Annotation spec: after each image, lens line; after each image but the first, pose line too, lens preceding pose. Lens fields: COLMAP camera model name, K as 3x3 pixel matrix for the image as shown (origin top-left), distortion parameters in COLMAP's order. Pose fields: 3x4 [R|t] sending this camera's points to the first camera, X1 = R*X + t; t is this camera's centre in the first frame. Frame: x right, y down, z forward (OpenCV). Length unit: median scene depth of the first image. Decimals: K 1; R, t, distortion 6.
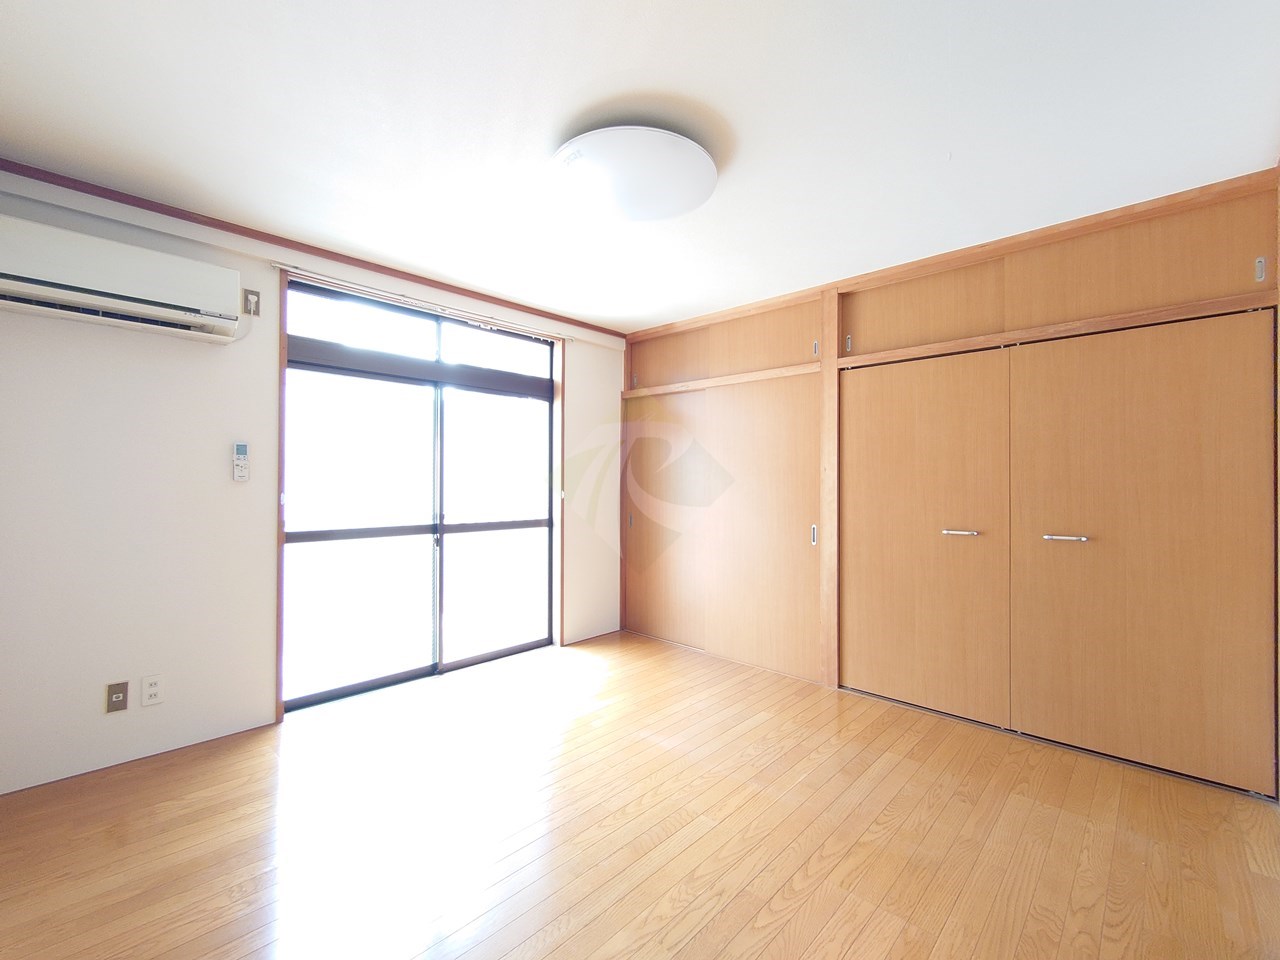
lens RADIAL K [[553.9, 0, 643.4], [0, 553.9, 478.6], [0, 0, 1]] dist [-0.001167, 0.000427]
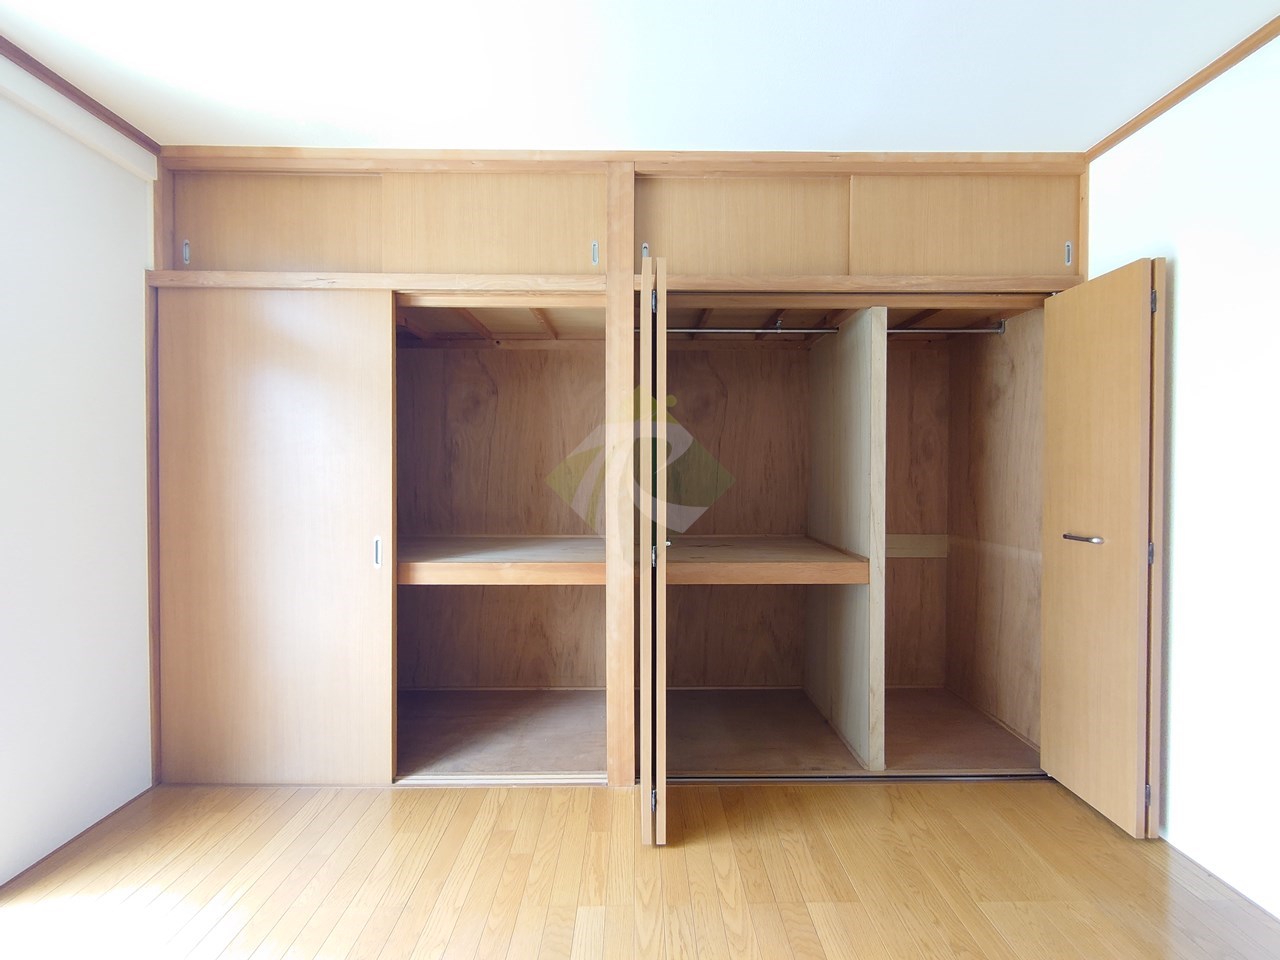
lens RADIAL K [[553.9, 0, 643.4], [0, 553.9, 478.6], [0, 0, 1]] dist [-0.001167, 0.000427]
pose [[0.720880, -0.012643, 0.692944, -0.085141], [-0.003615, 0.999751, 0.022001, 0.005107], [-0.693050, -0.018365, 0.720655, 0.517285]]
